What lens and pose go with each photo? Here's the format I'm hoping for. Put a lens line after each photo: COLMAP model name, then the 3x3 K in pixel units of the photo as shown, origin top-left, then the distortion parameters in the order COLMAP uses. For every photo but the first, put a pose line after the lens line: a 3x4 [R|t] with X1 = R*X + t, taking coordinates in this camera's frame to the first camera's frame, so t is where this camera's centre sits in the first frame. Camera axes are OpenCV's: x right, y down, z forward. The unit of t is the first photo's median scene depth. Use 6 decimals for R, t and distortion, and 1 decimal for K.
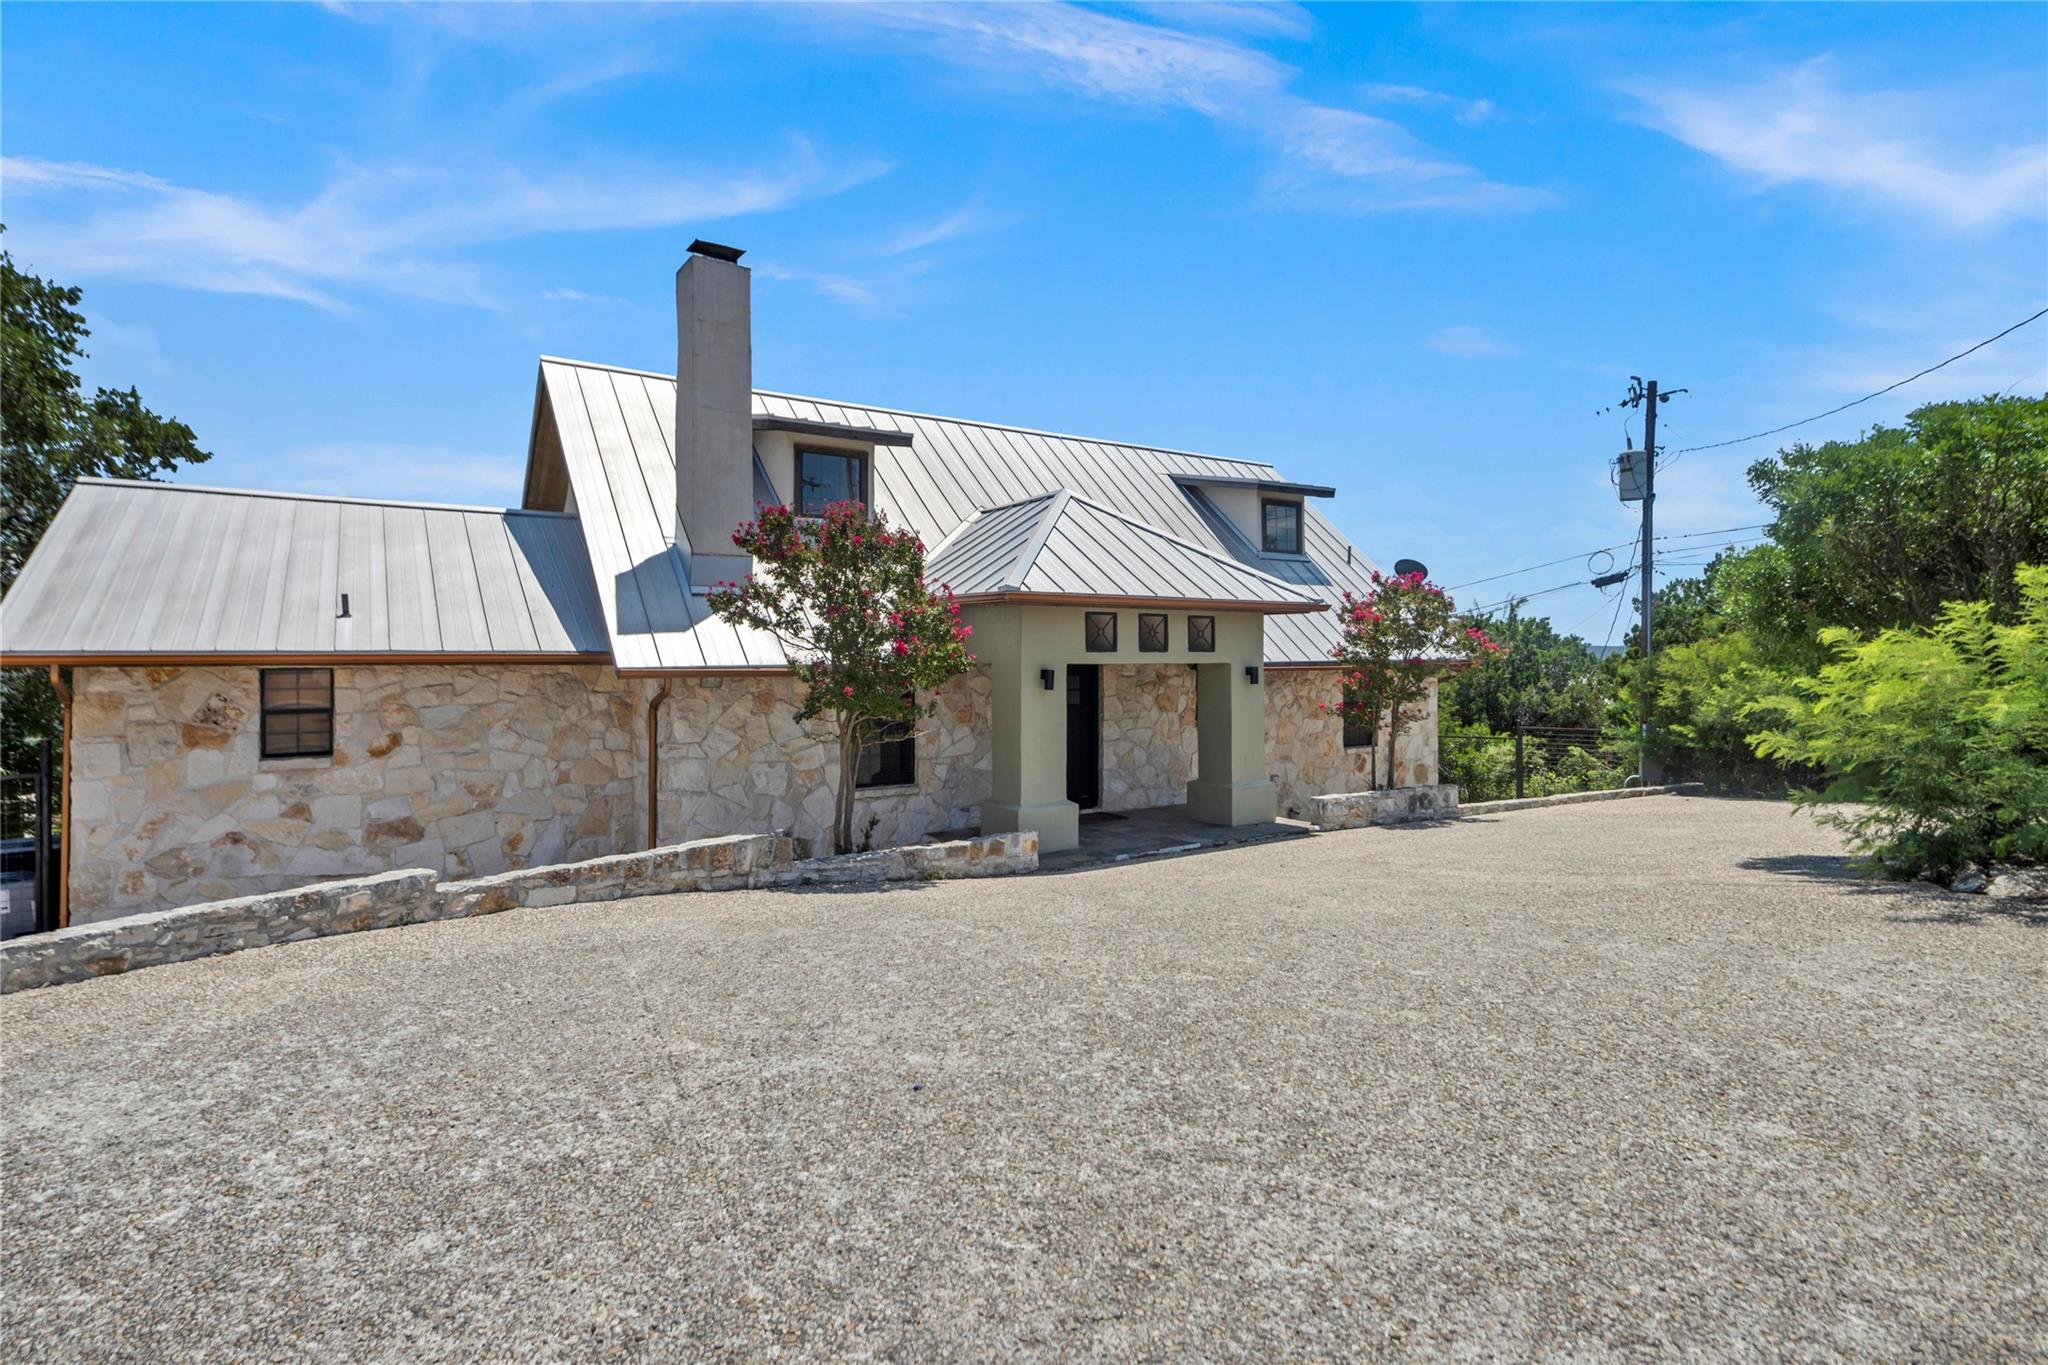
lens RADIAL K [[1001.2, 0, 1041.7], [0, 1001.2, 623.1], [0, 0, 1]] dist [0.004151, 0.000338]
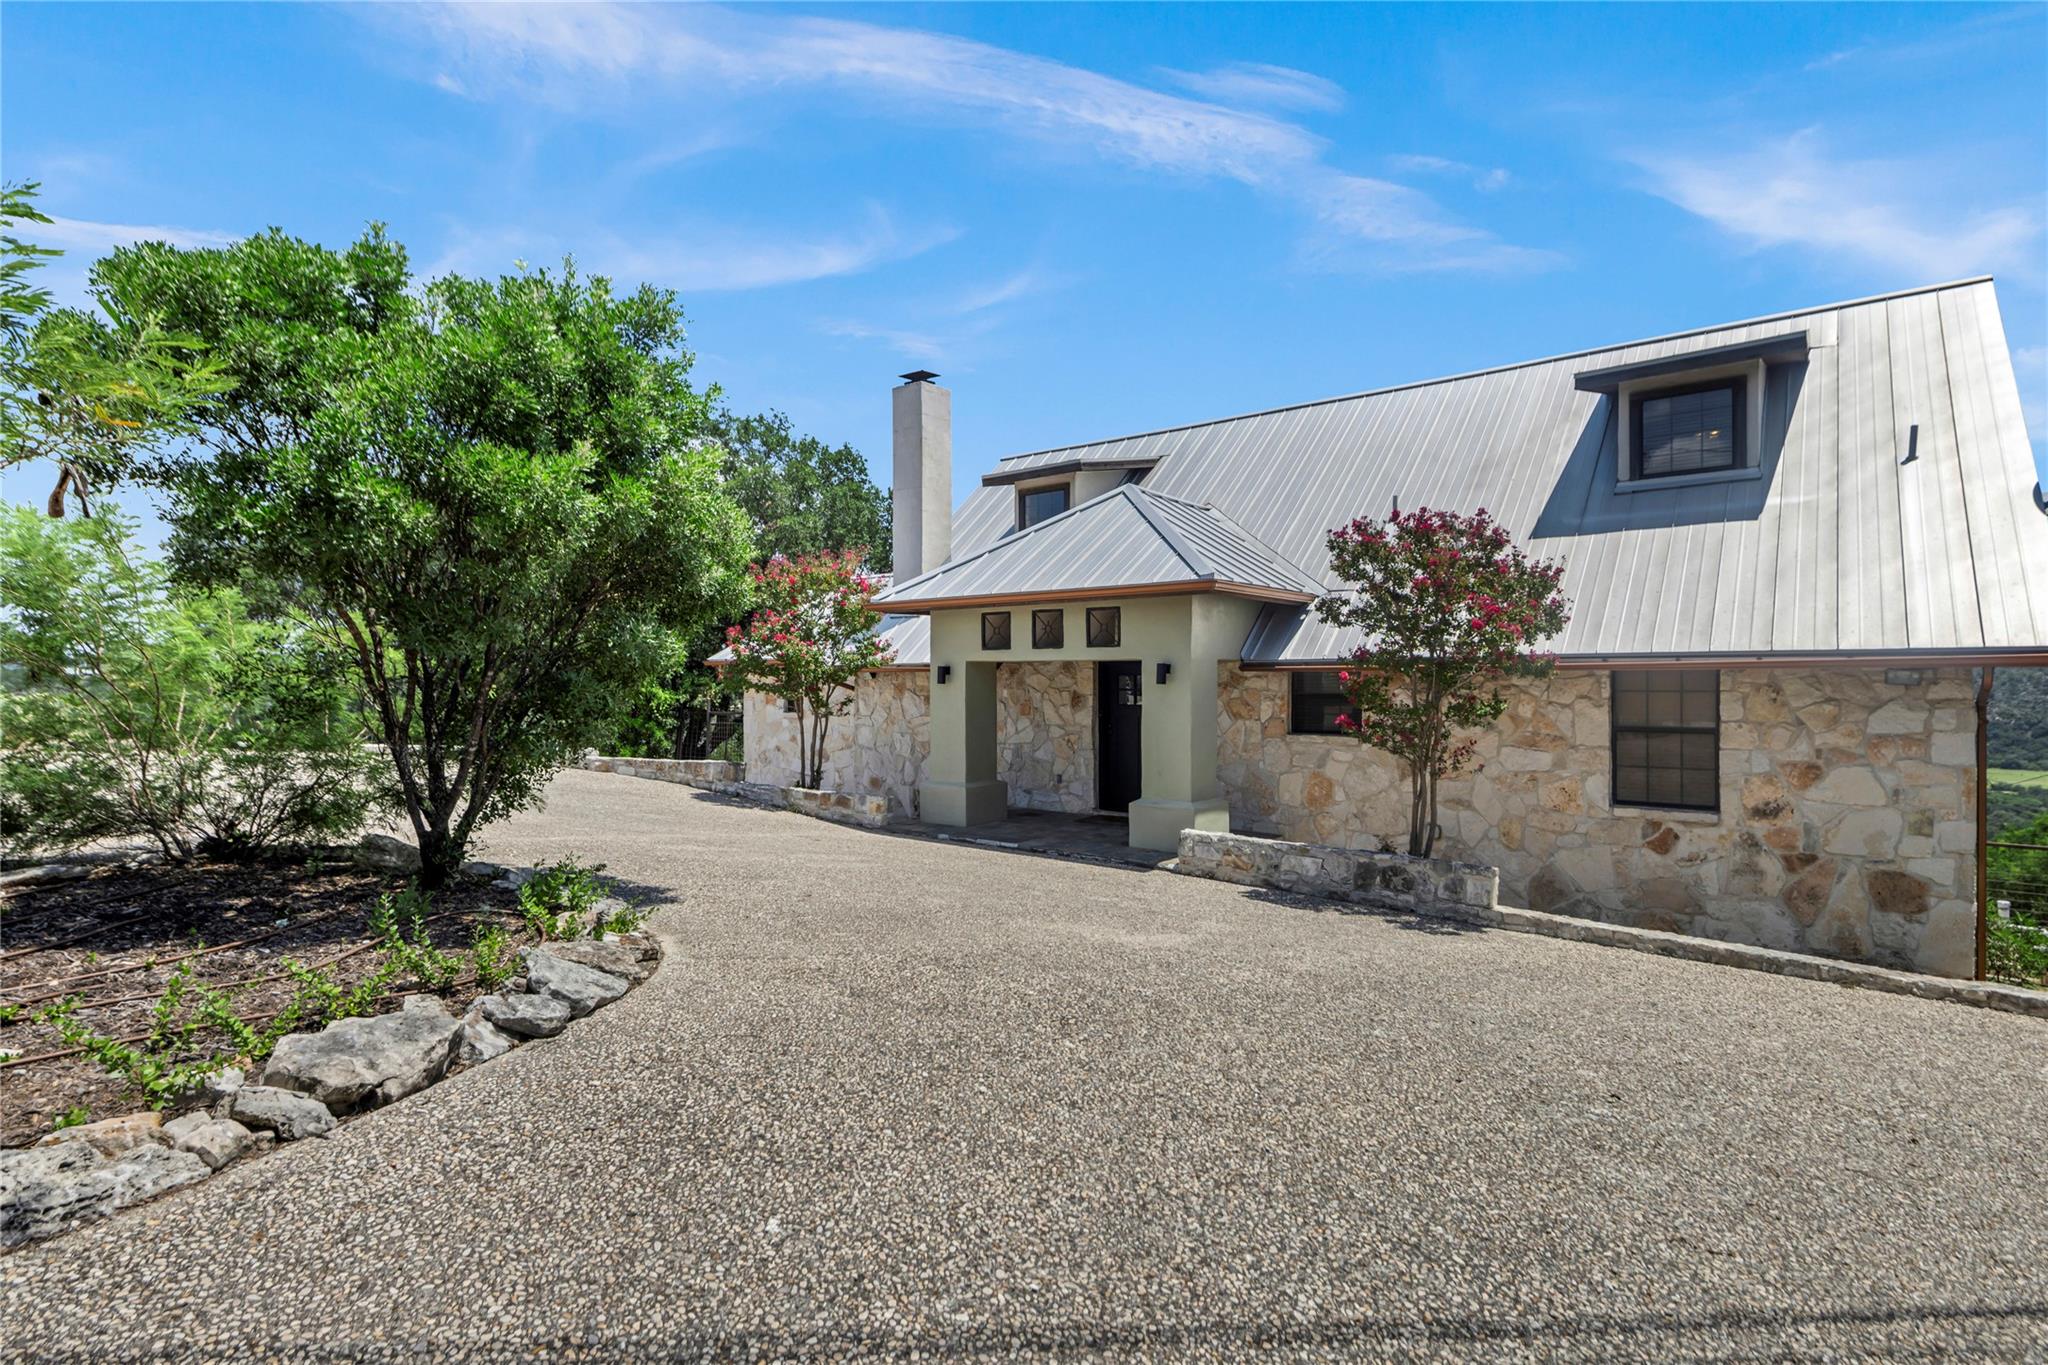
lens RADIAL K [[986.5, 0, 1047.8], [0, 986.5, 678.7], [0, 0, 1]] dist [0.000945, 0.000036]
pose [[0.305539, 0.002620, -0.952176, 1.007739], [0.031149, 0.999433, 0.012746, 0.045317], [0.951670, -0.033554, 0.305284, 0.693145]]
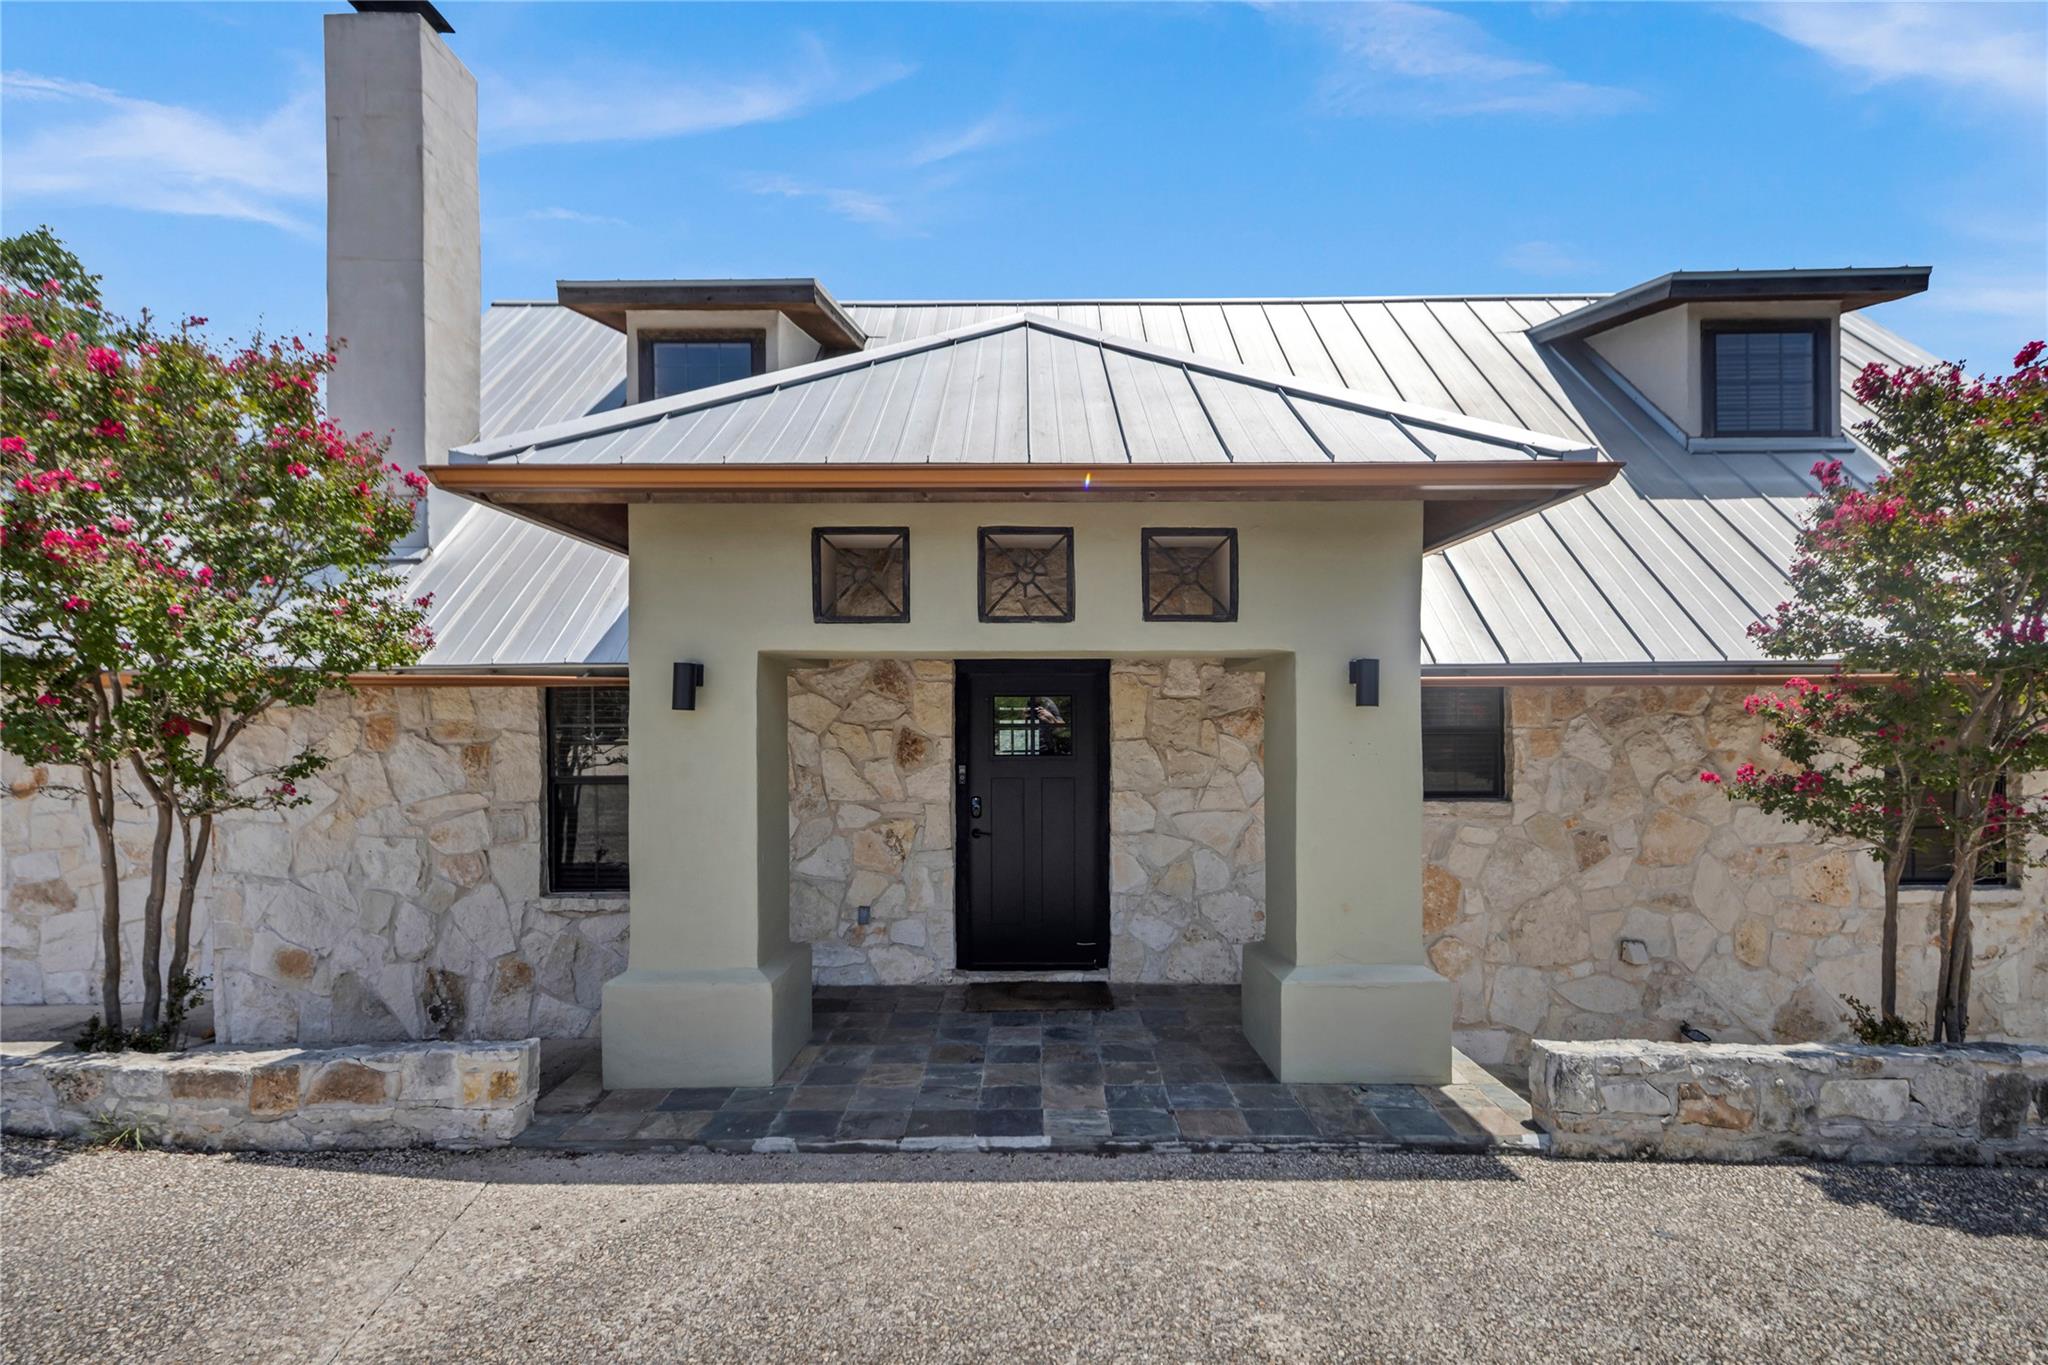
lens RADIAL K [[994.0, 0, 1042.7], [0, 994.0, 723.4], [0, 0, 1]] dist [0.002350, -0.001877]
pose [[0.825793, 0.001015, -0.563973, 0.334536], [0.019989, 0.999317, 0.031066, 0.055858], [0.563619, -0.036927, 0.825209, 0.662448]]
